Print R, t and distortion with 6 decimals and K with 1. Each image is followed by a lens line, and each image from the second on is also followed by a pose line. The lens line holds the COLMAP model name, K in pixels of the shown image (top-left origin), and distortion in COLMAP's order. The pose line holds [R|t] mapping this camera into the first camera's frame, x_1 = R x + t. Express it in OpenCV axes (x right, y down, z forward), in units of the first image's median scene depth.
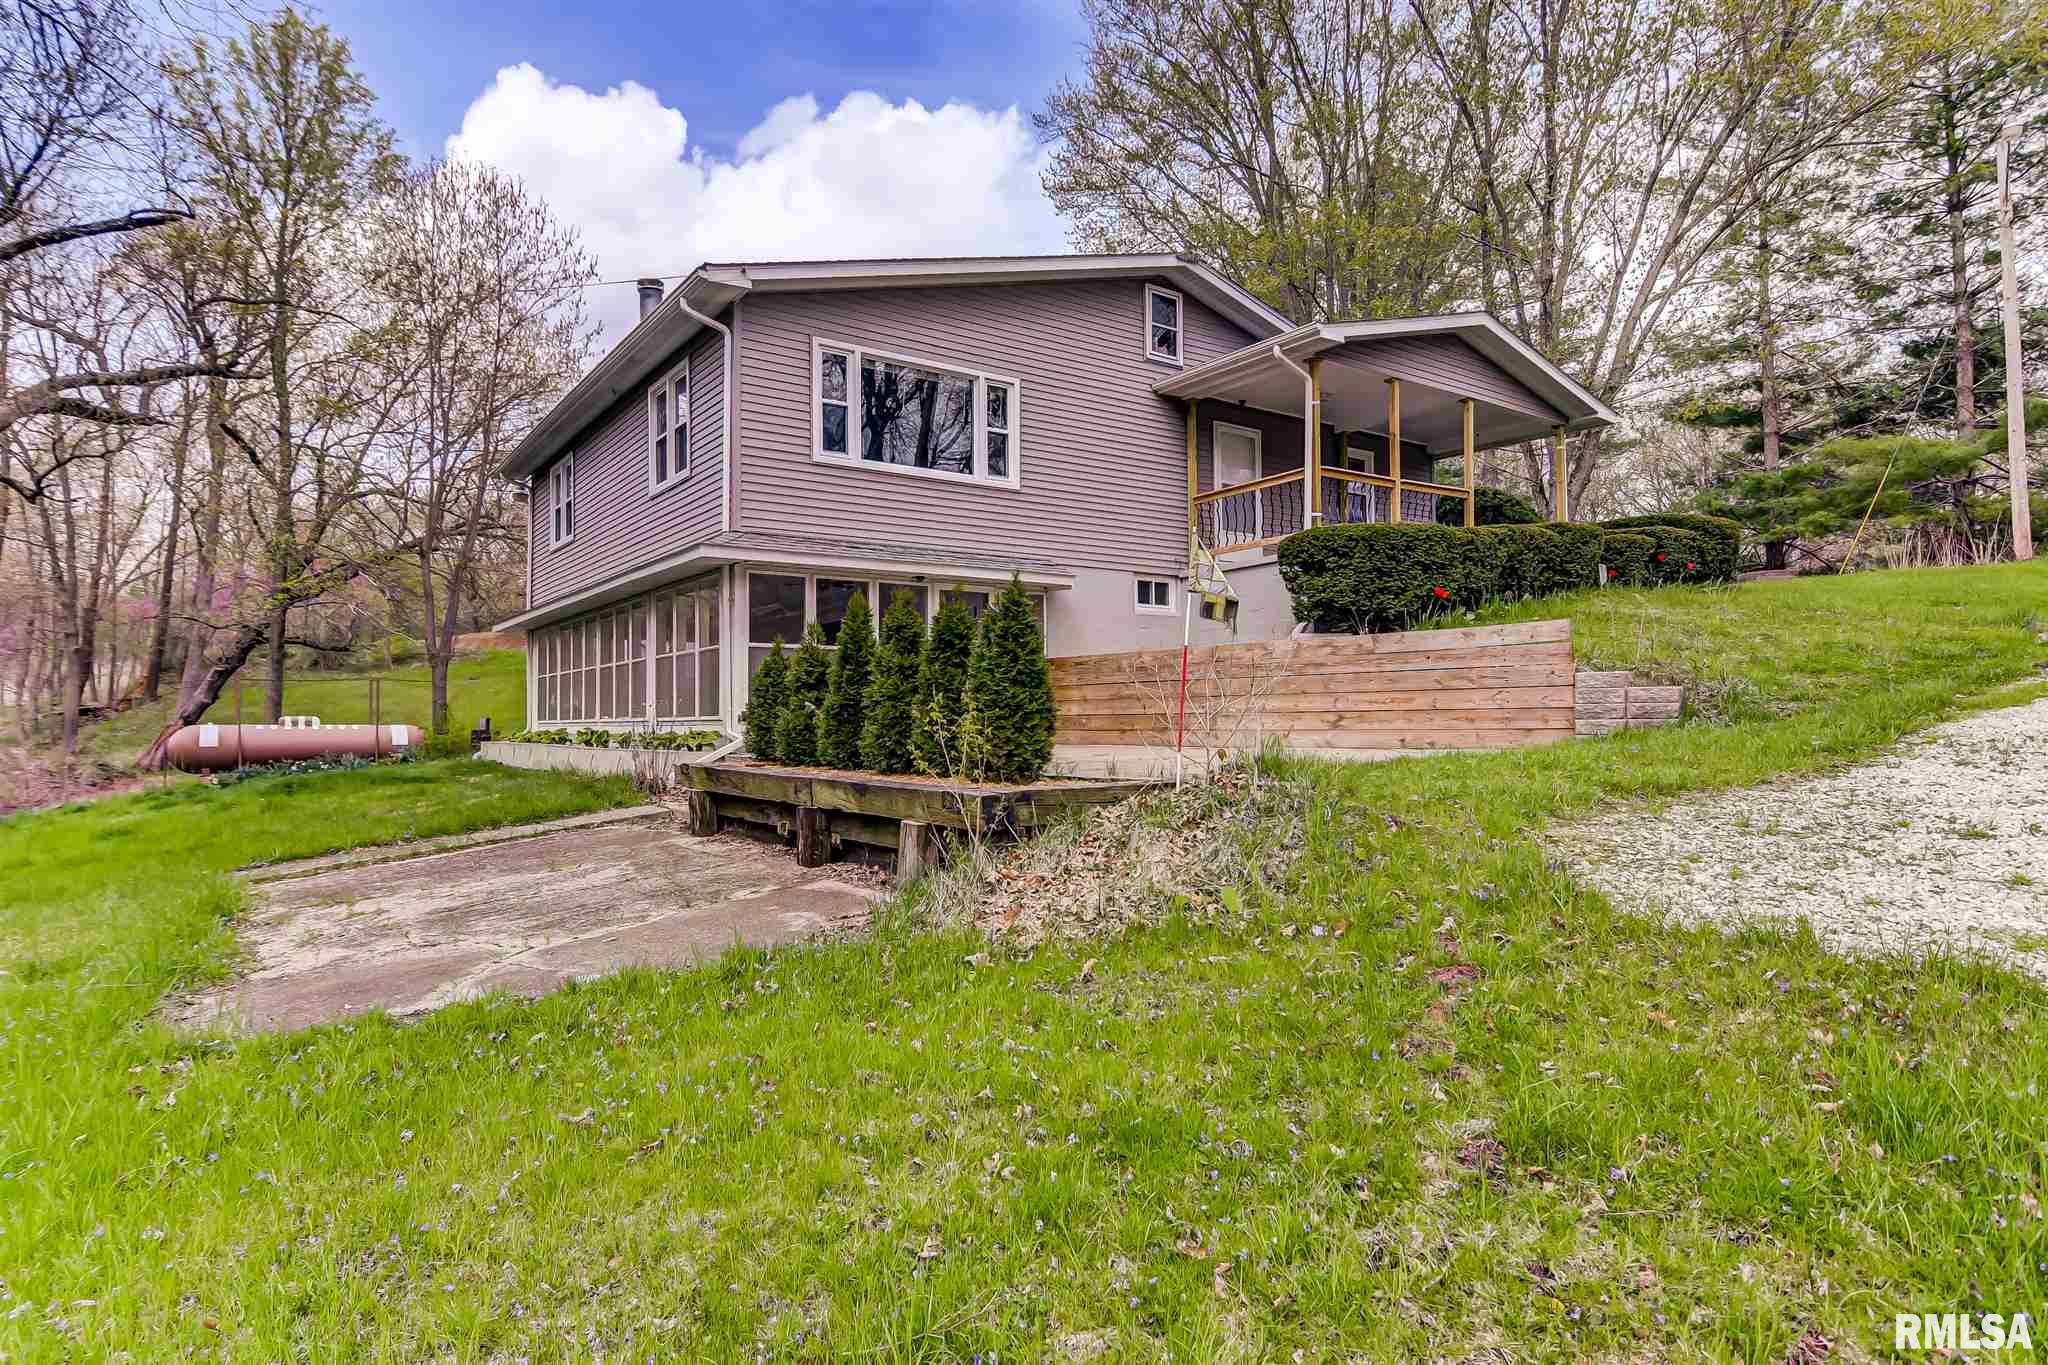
lens RADIAL K [[1104.4, 0, 1016.5], [0, 1104.4, 689.8], [0, 0, 1]] dist [0.000987, 0.000588]
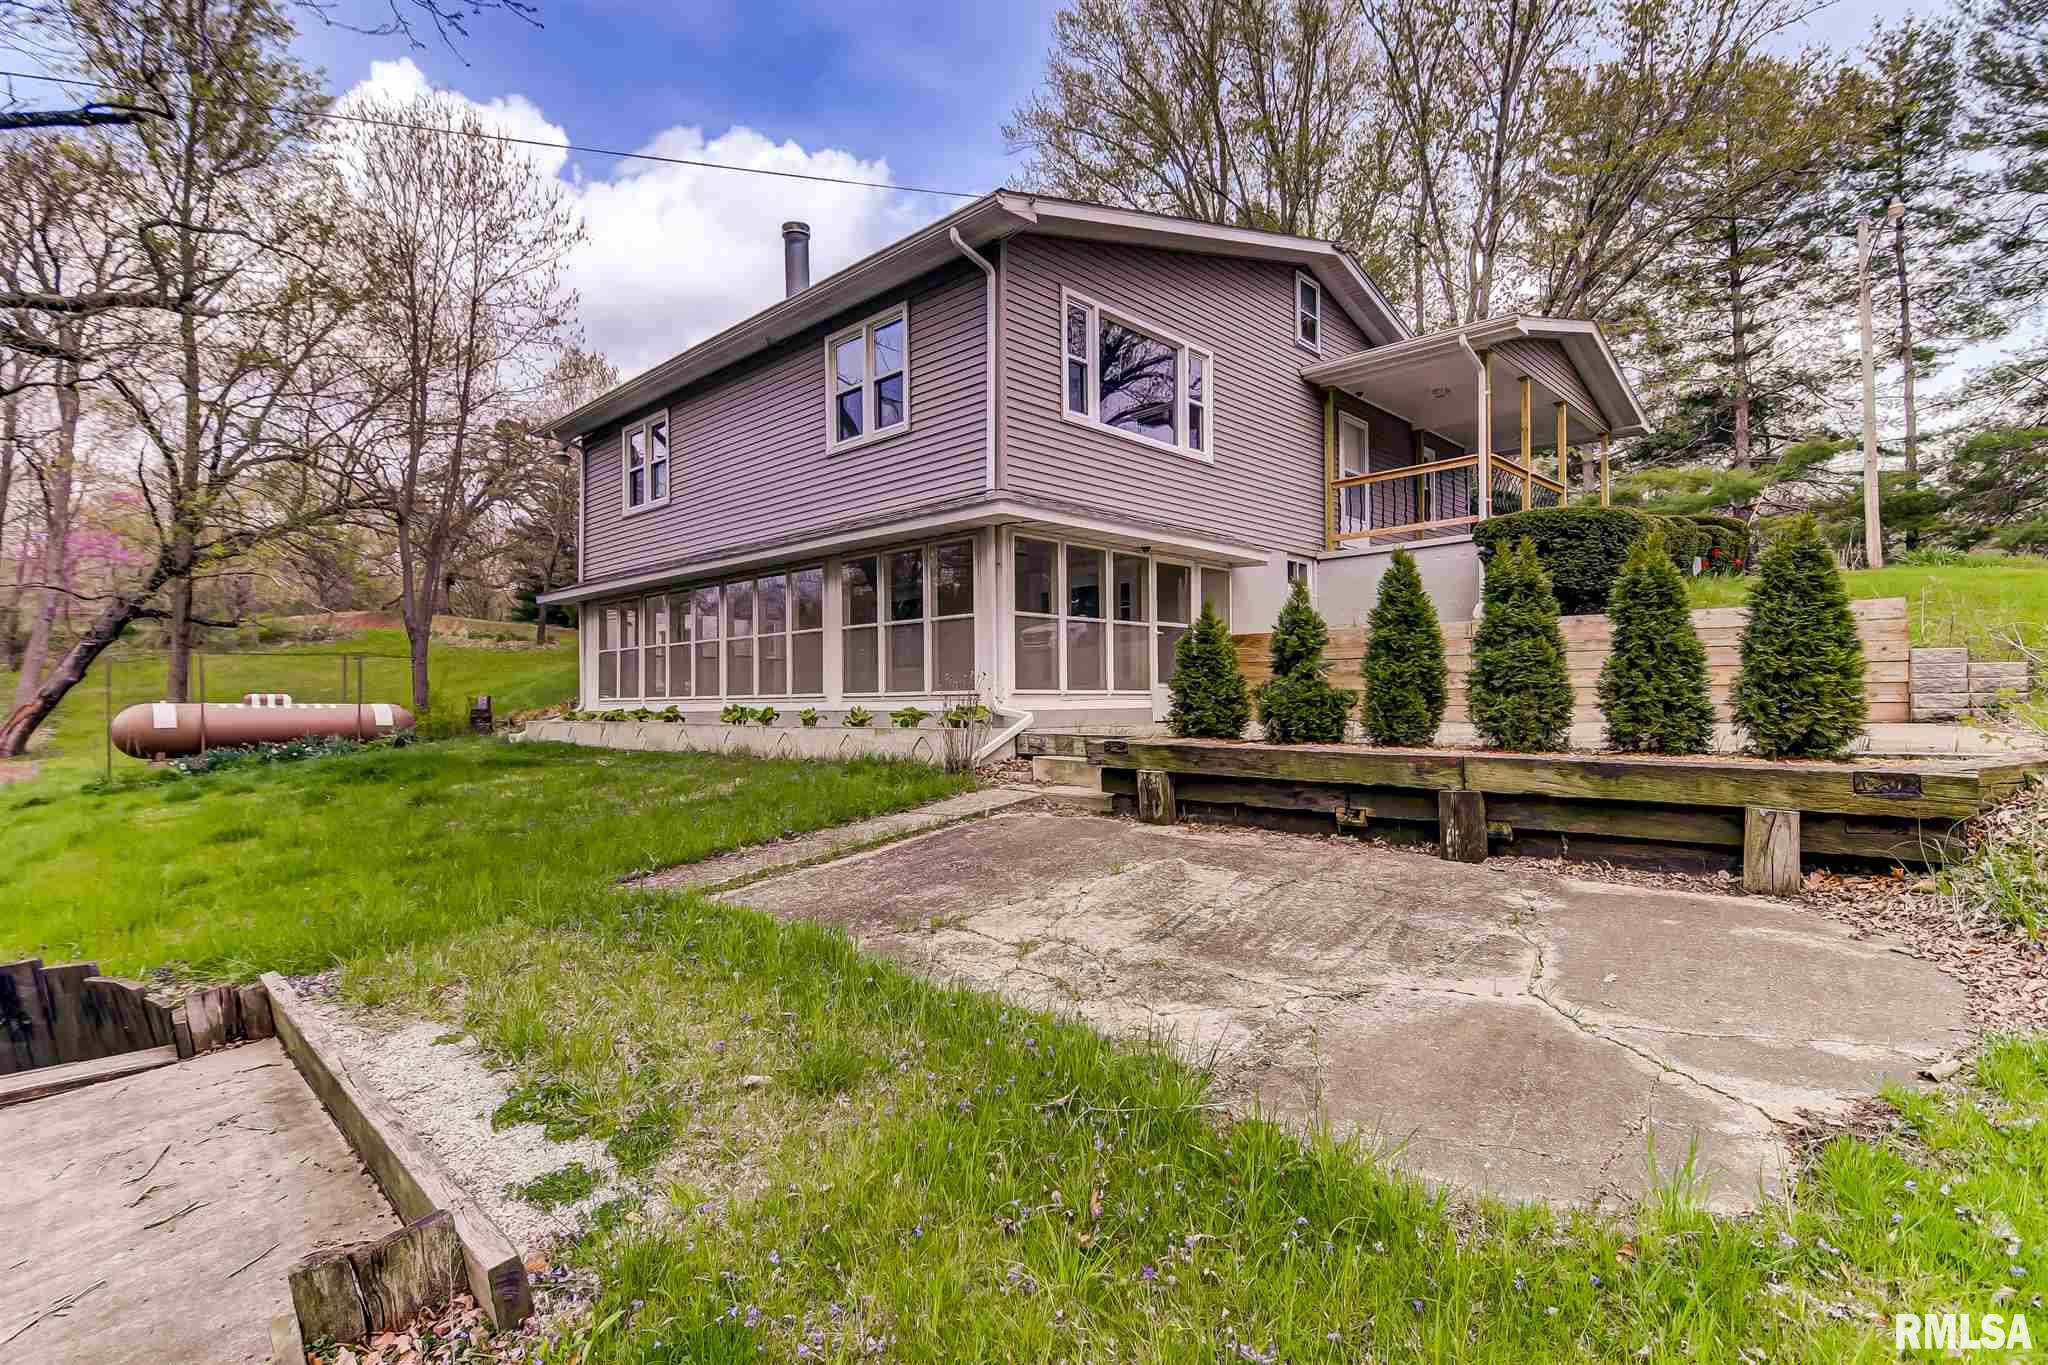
lens RADIAL K [[985.7, 0, 1021.7], [0, 985.7, 683.6], [0, 0, 1]] dist [0.004788, -0.003953]
pose [[0.982802, 0.003948, 0.184622, -0.294952], [-0.005474, 0.999955, 0.007755, 0.008876], [-0.184583, -0.008632, 0.982779, 0.143998]]
